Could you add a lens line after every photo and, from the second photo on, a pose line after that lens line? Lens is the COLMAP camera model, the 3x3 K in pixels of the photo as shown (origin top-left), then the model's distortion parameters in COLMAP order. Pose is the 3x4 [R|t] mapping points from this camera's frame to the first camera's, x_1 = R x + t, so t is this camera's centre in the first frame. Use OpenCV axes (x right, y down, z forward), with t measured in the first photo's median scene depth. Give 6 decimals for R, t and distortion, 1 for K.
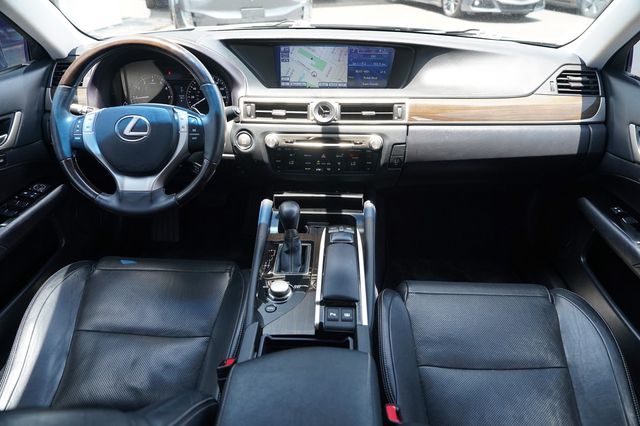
lens RADIAL K [[444.8, 0, 321.8], [0, 444.8, 216.7], [0, 0, 1]] dist [-0.110653, 0.081721]
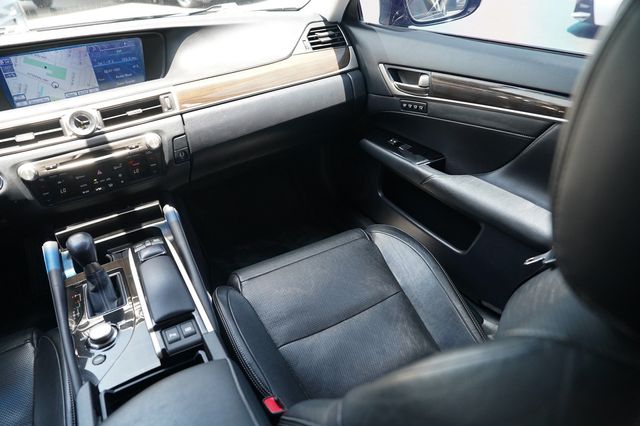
lens RADIAL K [[444.8, 0, 322.6], [0, 444.8, 217.7], [0, 0, 1]] dist [-0.110653, 0.081721]
pose [[0.851816, -0.324489, 0.411237, -0.001691], [0.317180, 0.944266, 0.088087, 0.011906], [-0.416900, 0.055402, 0.907262, 0.047945]]
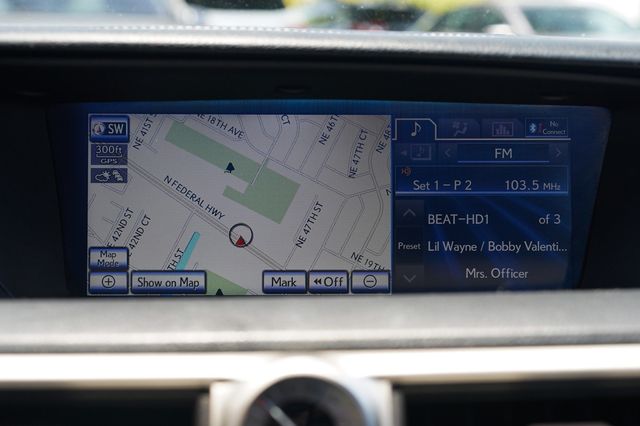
lens RADIAL K [[833.5, 0, 303.4], [0, 833.5, 223.1], [0, 0, 1]] dist [0.126170, 0.000000]
pose [[0.998496, -0.014296, 0.052928, -0.009542], [0.032704, 0.930149, -0.365723, -0.201279], [-0.044003, 0.366904, 0.929217, 0.697783]]
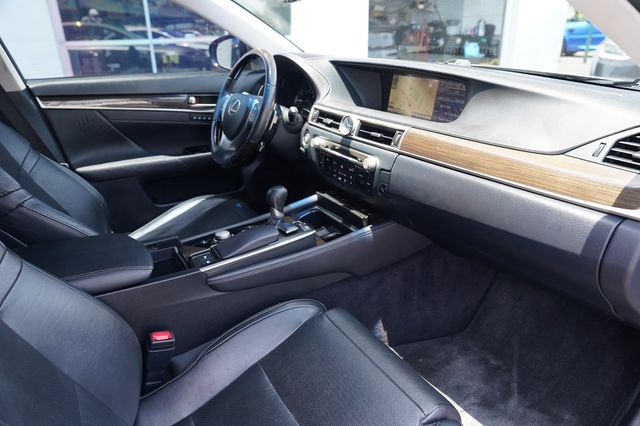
lens RADIAL K [[444.8, 0, 315.6], [0, 444.8, 216.3], [0, 0, 1]] dist [-0.110653, 0.081721]
pose [[0.540006, 0.316862, -0.779738, 0.857455], [-0.419264, 0.904573, 0.077231, -0.084076], [0.729802, 0.285211, 0.621324, 0.320287]]
